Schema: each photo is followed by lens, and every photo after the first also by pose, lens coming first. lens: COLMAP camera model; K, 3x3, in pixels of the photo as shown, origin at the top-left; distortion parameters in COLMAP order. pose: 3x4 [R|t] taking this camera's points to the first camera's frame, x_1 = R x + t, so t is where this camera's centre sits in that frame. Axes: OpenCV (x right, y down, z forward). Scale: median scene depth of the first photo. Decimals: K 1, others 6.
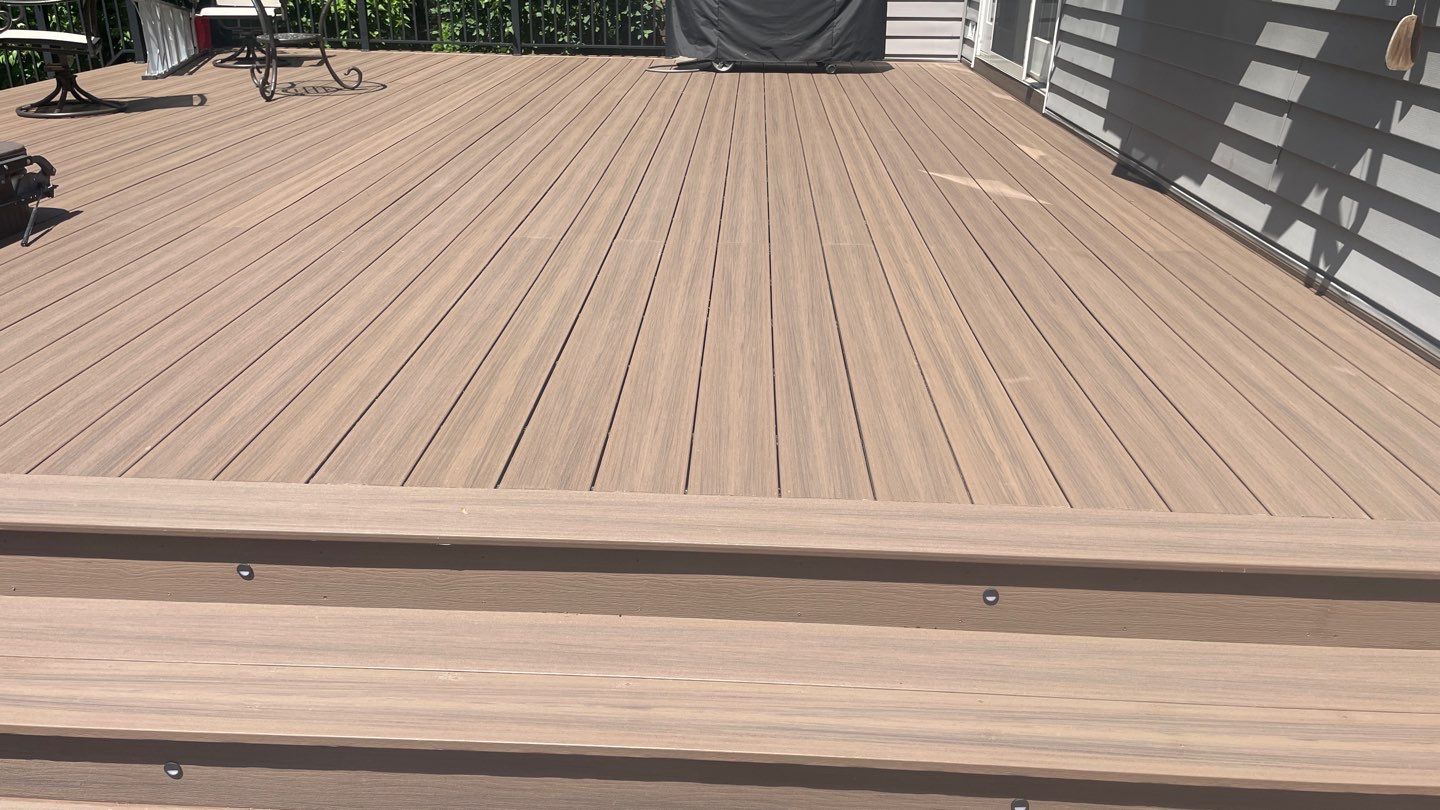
lens RADIAL K [[1088.6, 0, 718.9], [0, 1088.6, 388.8], [0, 0, 1]] dist [0.091118, -0.124124]
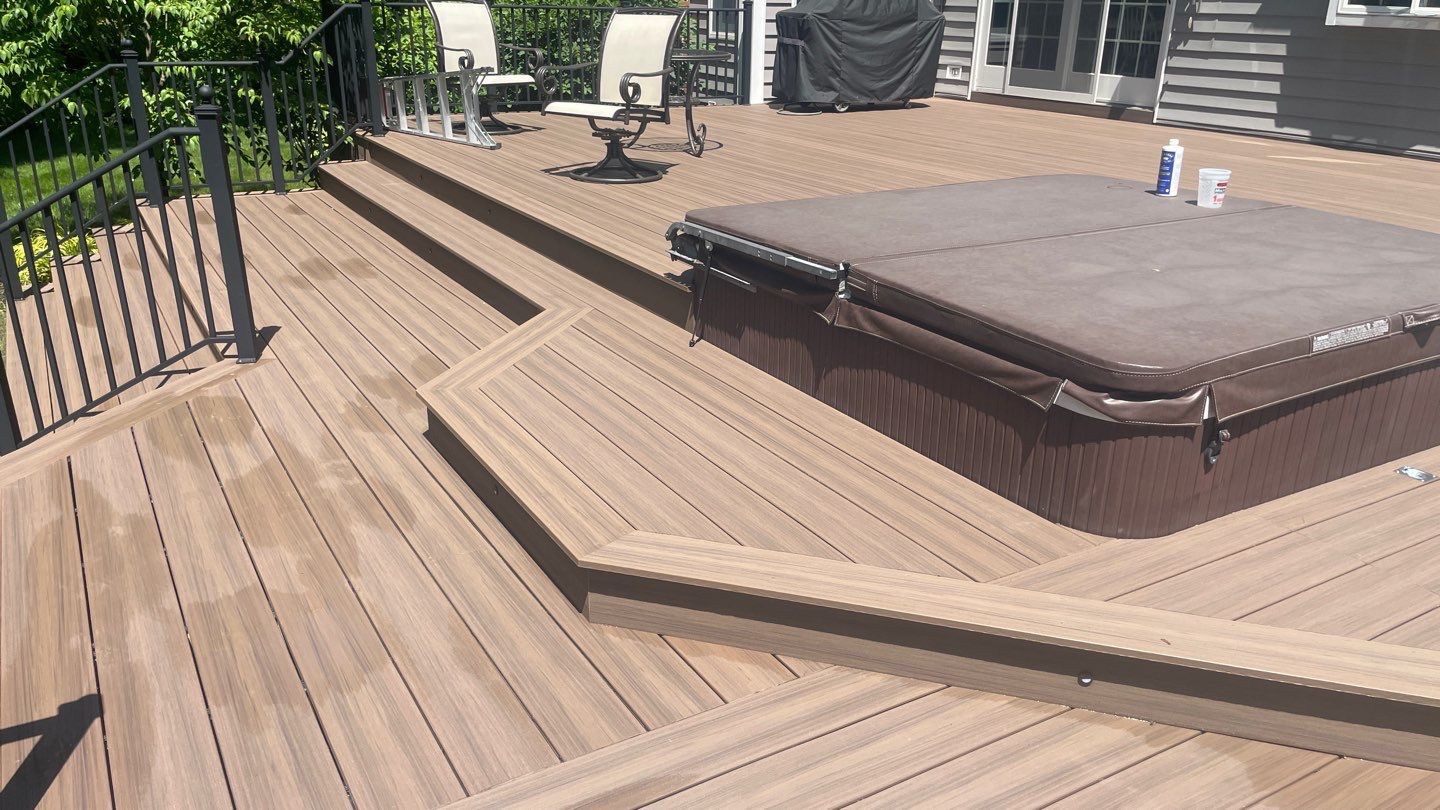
lens RADIAL K [[1084.5, 0, 726.7], [0, 1084.5, 418.1], [0, 0, 1]] dist [0.079960, -0.106249]
pose [[0.837792, -0.195666, 0.509725, -0.813439], [0.201838, 0.978437, 0.043845, -0.034109], [-0.507313, 0.066149, 0.859219, 0.036993]]
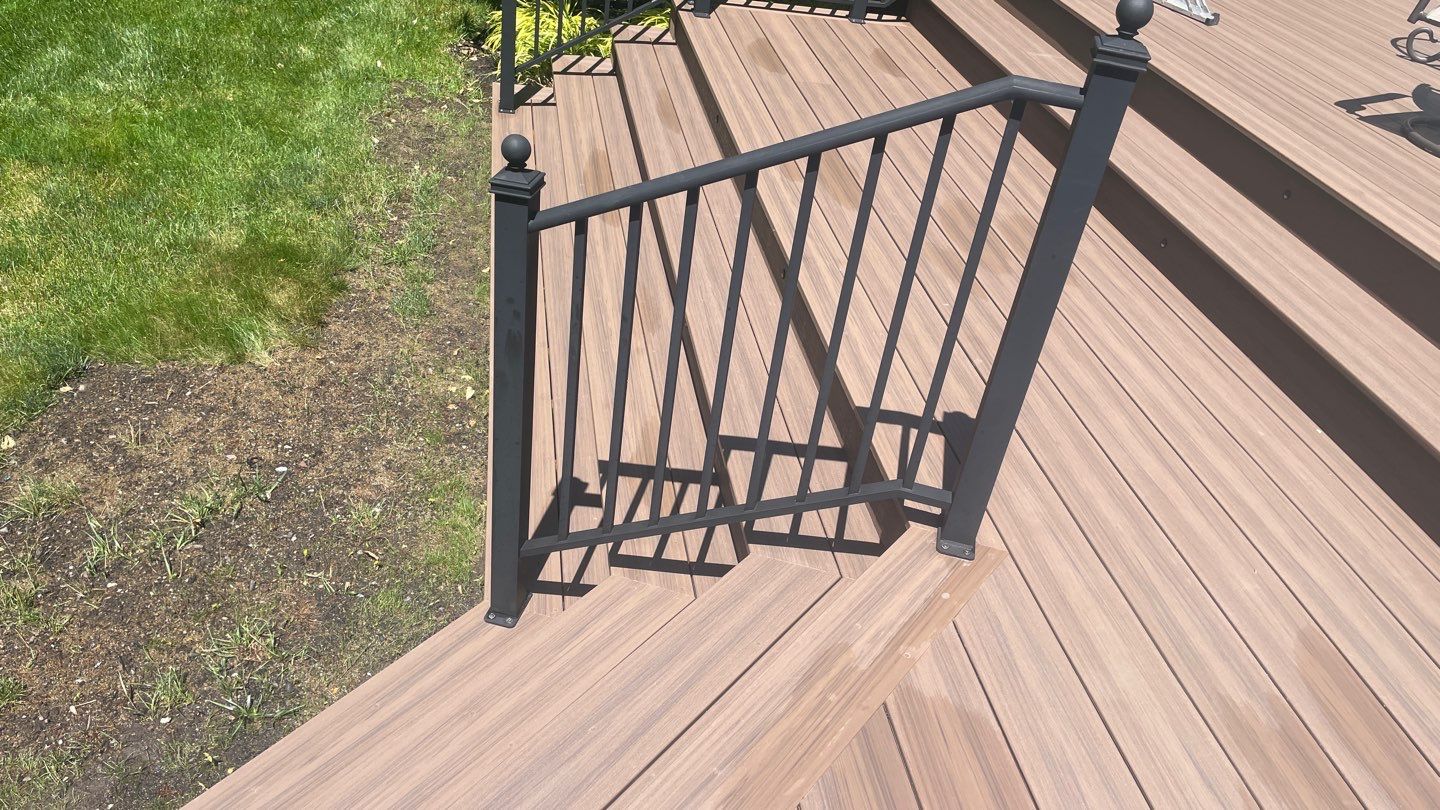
lens RADIAL K [[1088.6, 0, 718.9], [0, 1088.6, 388.8], [0, 0, 1]] dist [0.091118, -0.124124]
pose [[0.972969, -0.008119, 0.230792, -0.848349], [-0.039560, 0.978749, 0.201209, -0.173506], [-0.227521, -0.204901, 0.951972, 0.378091]]
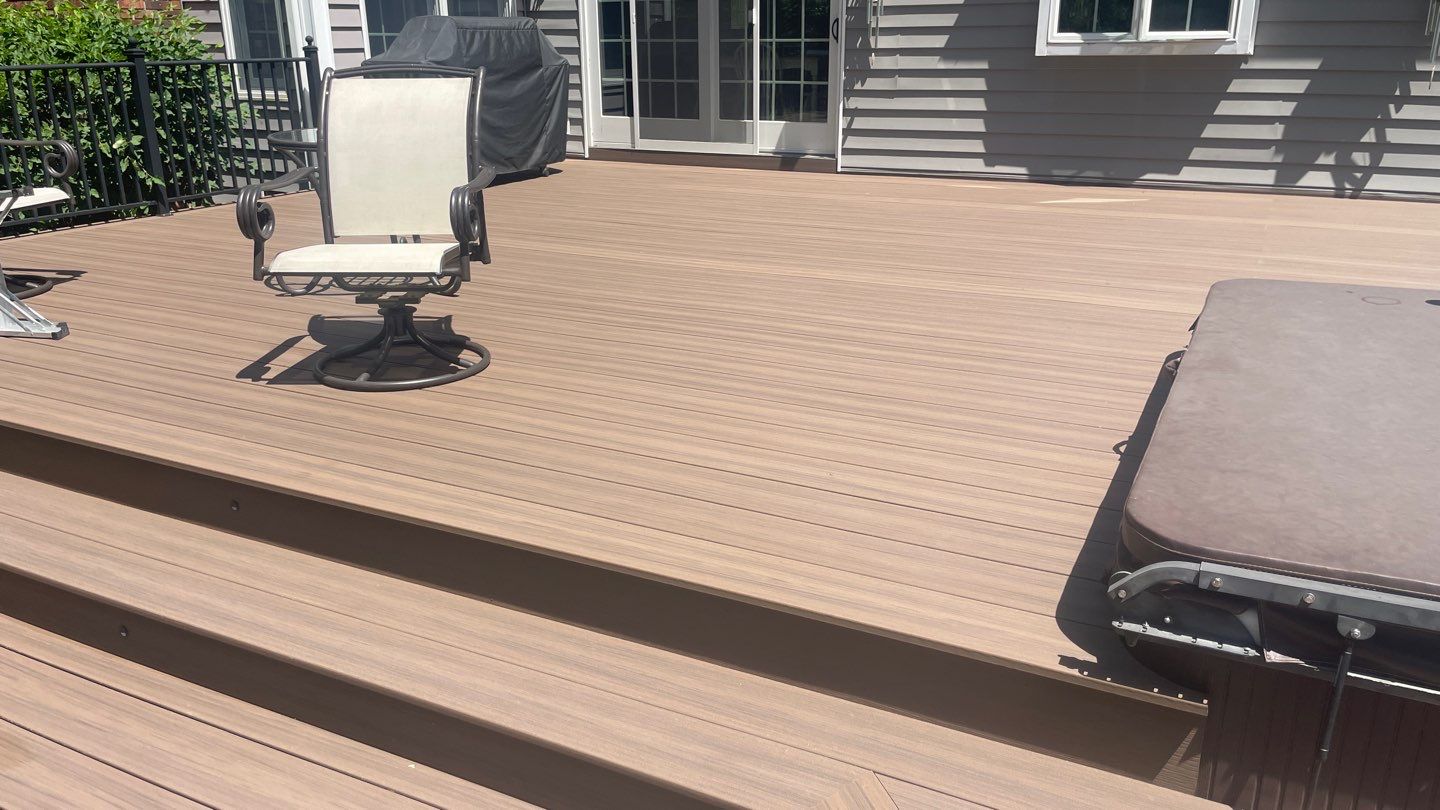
lens RADIAL K [[1088.6, 0, 718.9], [0, 1088.6, 388.8], [0, 0, 1]] dist [0.091118, -0.124124]
pose [[0.416287, -0.294672, 0.860159, -0.769030], [0.358318, 0.922635, 0.142662, -0.198343], [-0.835651, 0.248822, 0.489668, 0.433369]]
